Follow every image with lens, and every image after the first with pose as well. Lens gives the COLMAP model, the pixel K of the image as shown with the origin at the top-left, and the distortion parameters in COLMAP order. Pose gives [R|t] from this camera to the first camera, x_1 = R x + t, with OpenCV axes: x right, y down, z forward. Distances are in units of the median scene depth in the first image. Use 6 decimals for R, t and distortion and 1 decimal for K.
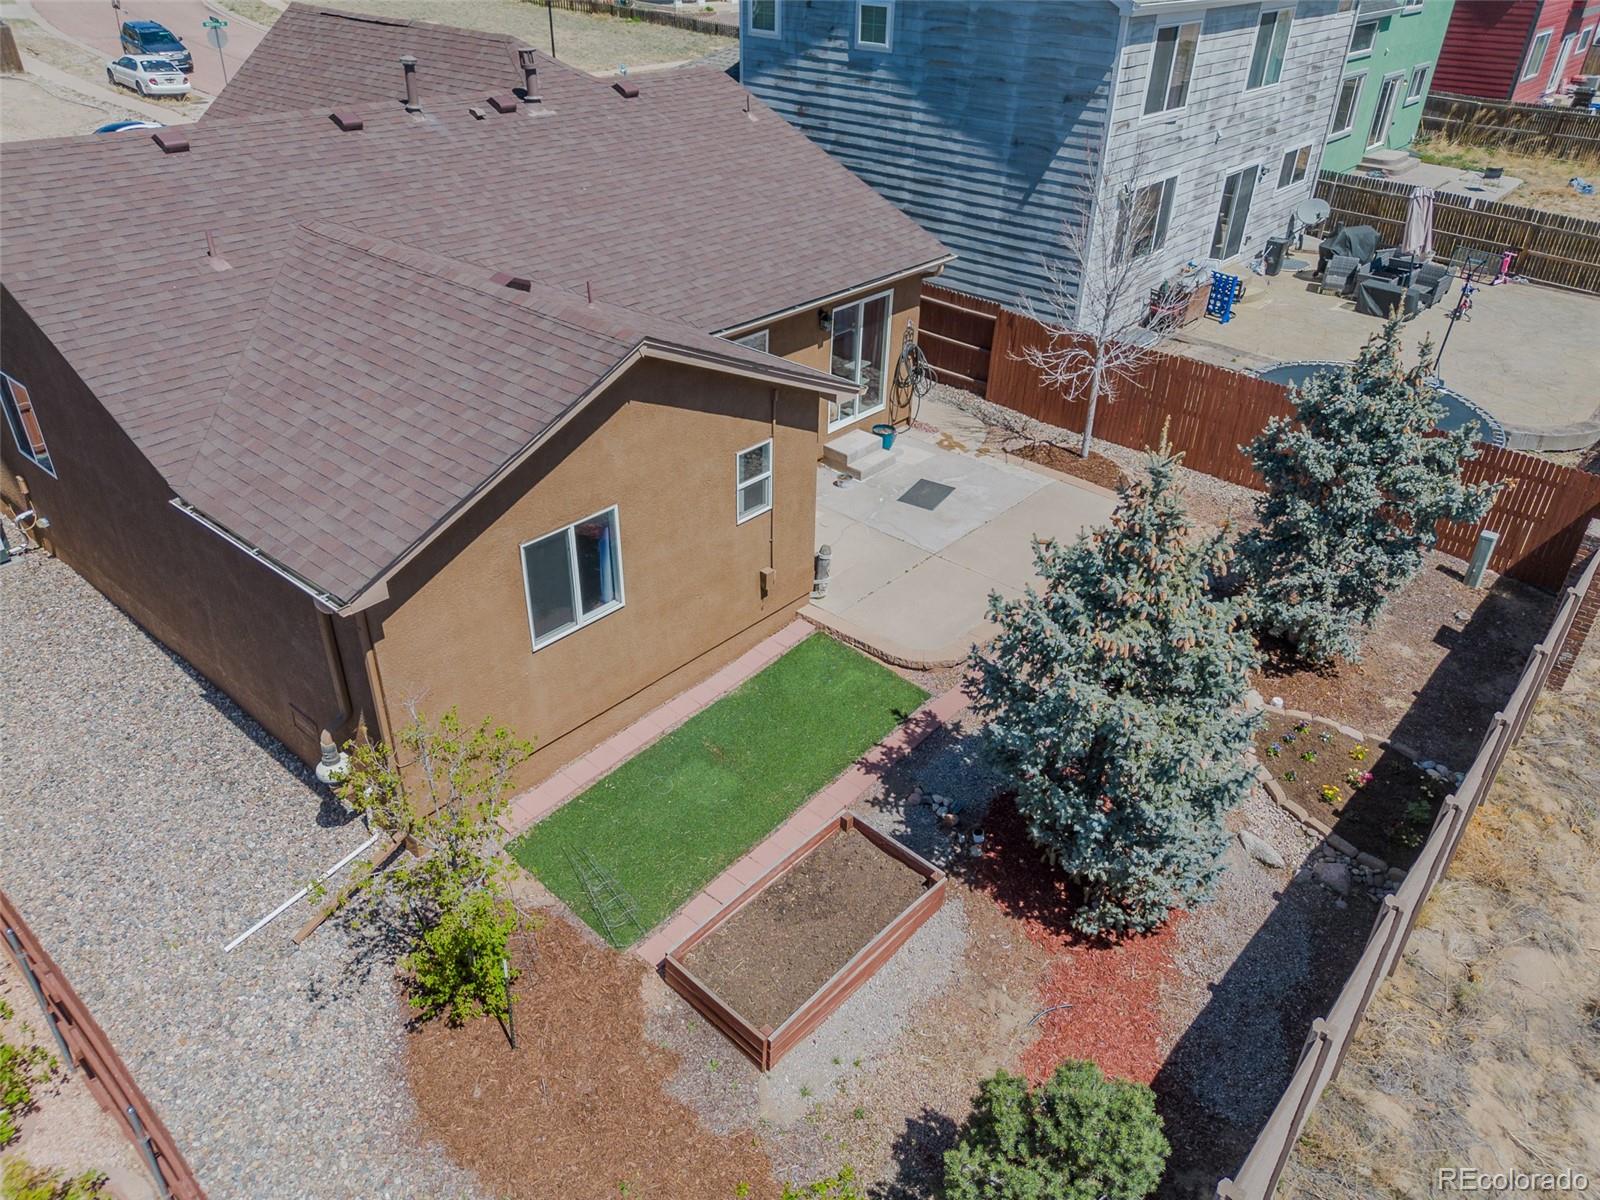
lens RADIAL K [[1141.3, 0, 793.4], [0, 1141.3, 609.5], [0, 0, 1]] dist [0.041904, -0.011873]
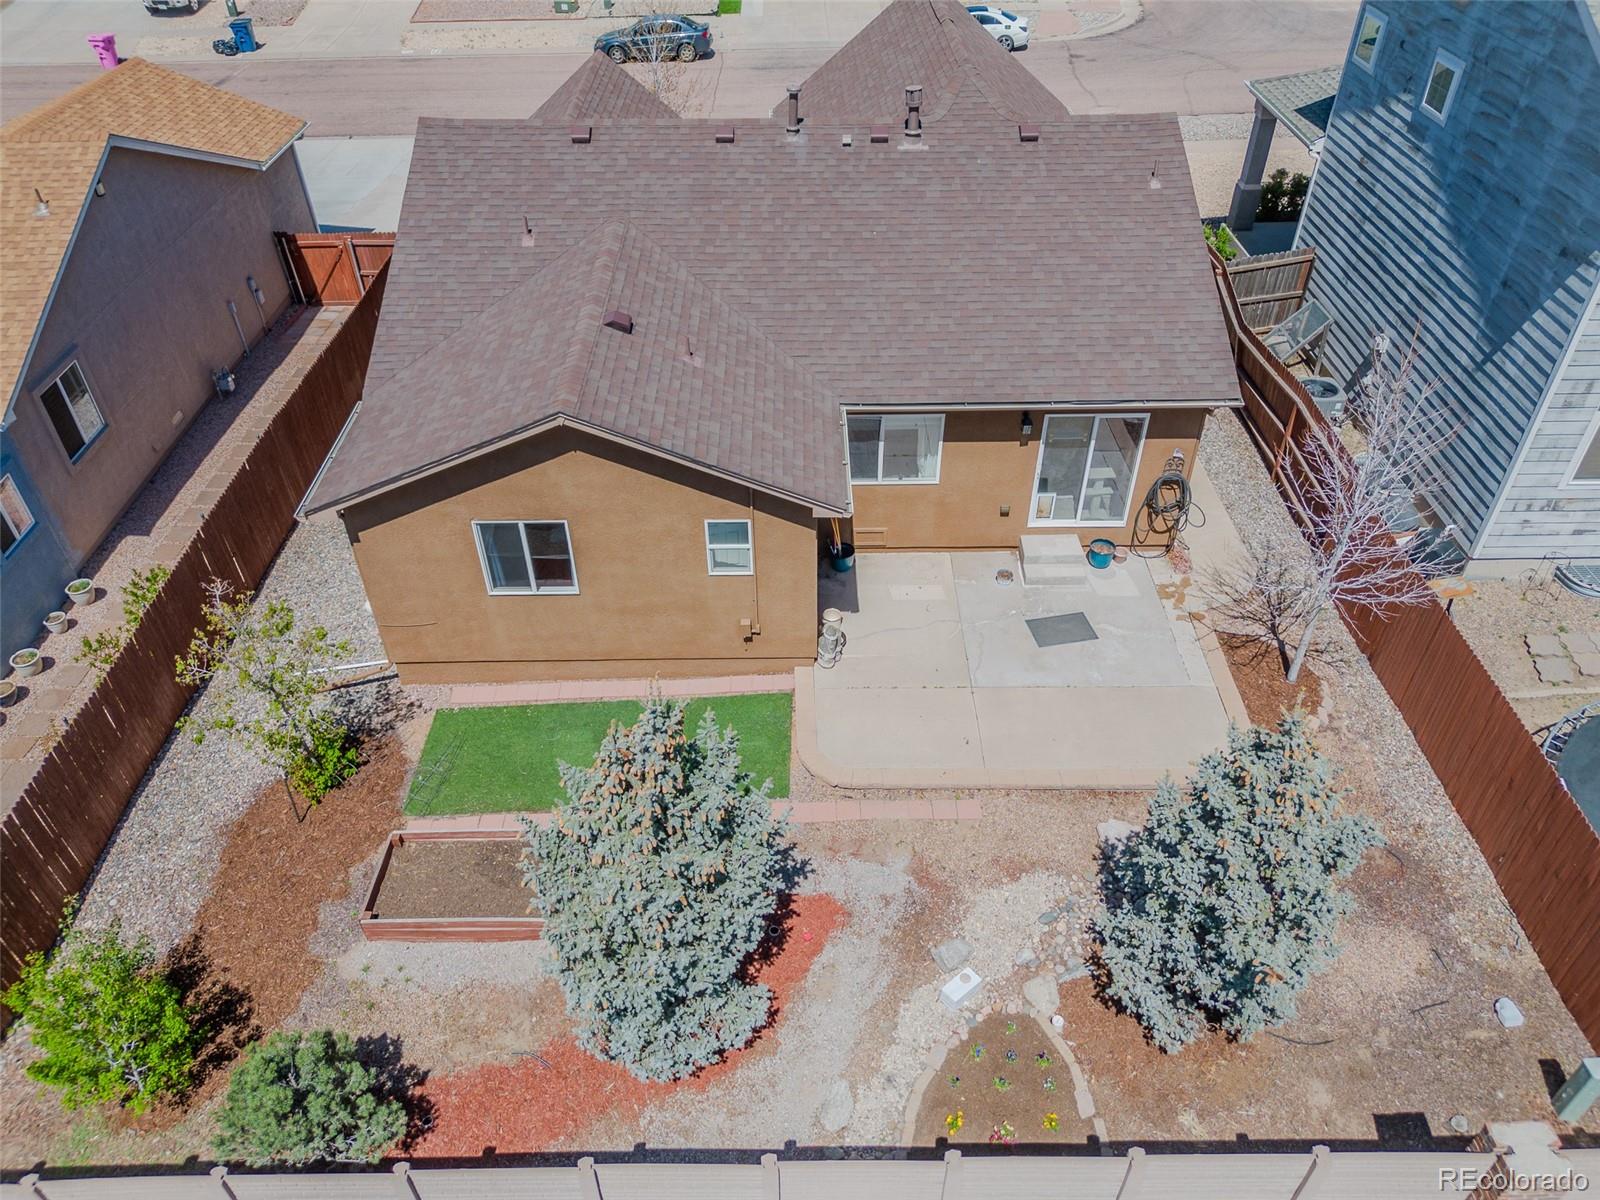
lens RADIAL K [[1141.3, 0, 804.4], [0, 1141.3, 600.1], [0, 0, 1]] dist [0.041904, -0.011873]
pose [[0.664236, 0.455416, -0.592779, 0.727413], [-0.379805, 0.888618, 0.257112, -0.394703], [0.643847, 0.054357, 0.763221, 0.190159]]
